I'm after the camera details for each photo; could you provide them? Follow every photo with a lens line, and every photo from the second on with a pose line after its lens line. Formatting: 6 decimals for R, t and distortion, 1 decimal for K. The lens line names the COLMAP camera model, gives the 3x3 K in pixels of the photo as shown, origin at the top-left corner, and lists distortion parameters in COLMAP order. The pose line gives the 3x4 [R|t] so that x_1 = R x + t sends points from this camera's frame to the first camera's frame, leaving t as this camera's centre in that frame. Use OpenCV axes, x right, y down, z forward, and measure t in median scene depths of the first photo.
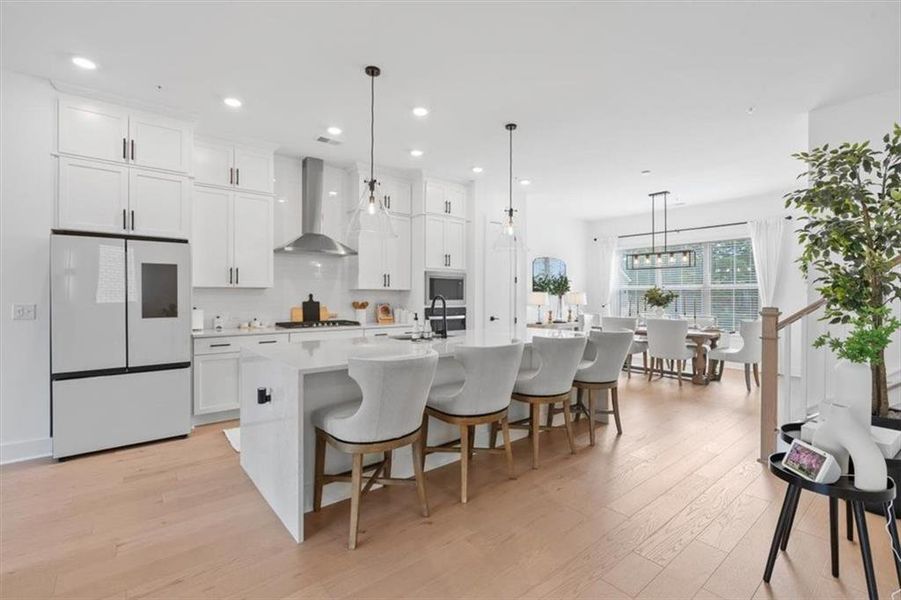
lens RADIAL K [[403.9, 0, 449.9], [0, 403.9, 294.3], [0, 0, 1]] dist [-0.009527, -0.000182]
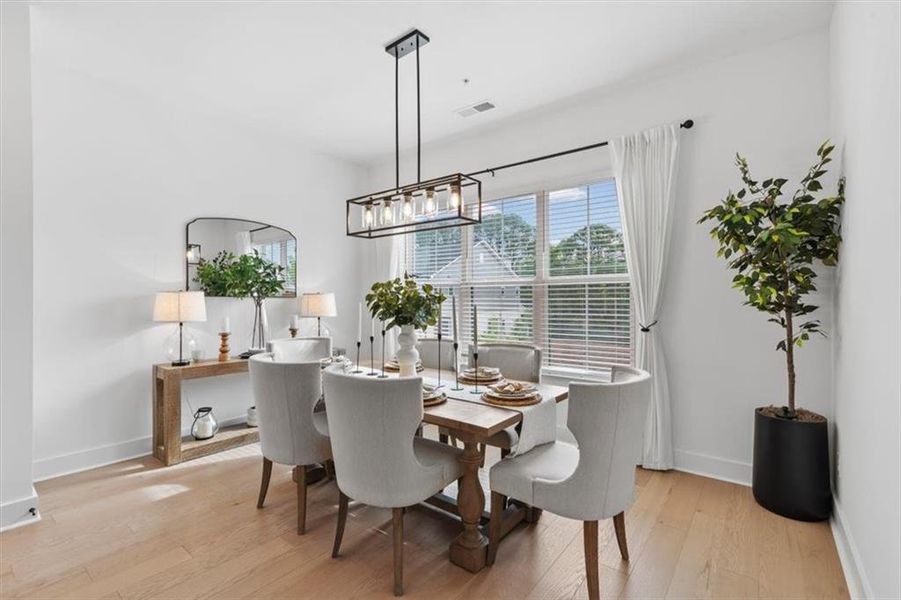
lens RADIAL K [[403.9, 0, 449.9], [0, 403.9, 294.3], [0, 0, 1]] dist [-0.009527, -0.000182]
pose [[0.976066, -0.002000, 0.217463, 0.563009], [0.004252, 0.999942, -0.009890, 0.004663], [-0.217431, 0.010578, 0.976018, 0.715975]]
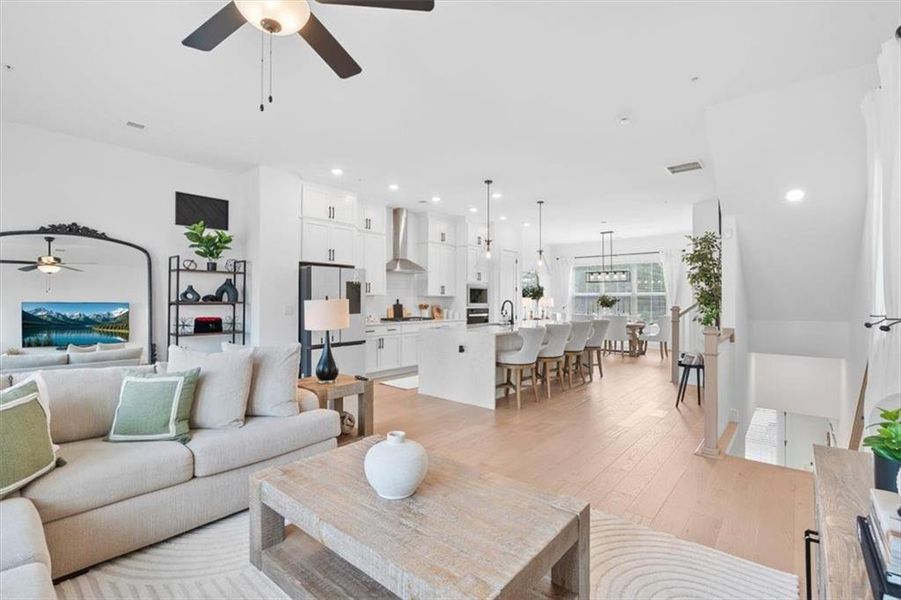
lens RADIAL K [[403.9, 0, 449.9], [0, 403.9, 294.3], [0, 0, 1]] dist [-0.009527, -0.000182]
pose [[0.984841, 0.002433, 0.173443, -0.381157], [-0.000949, 0.999962, -0.008635, -0.005833], [-0.173457, 0.008339, 0.984806, -0.453560]]
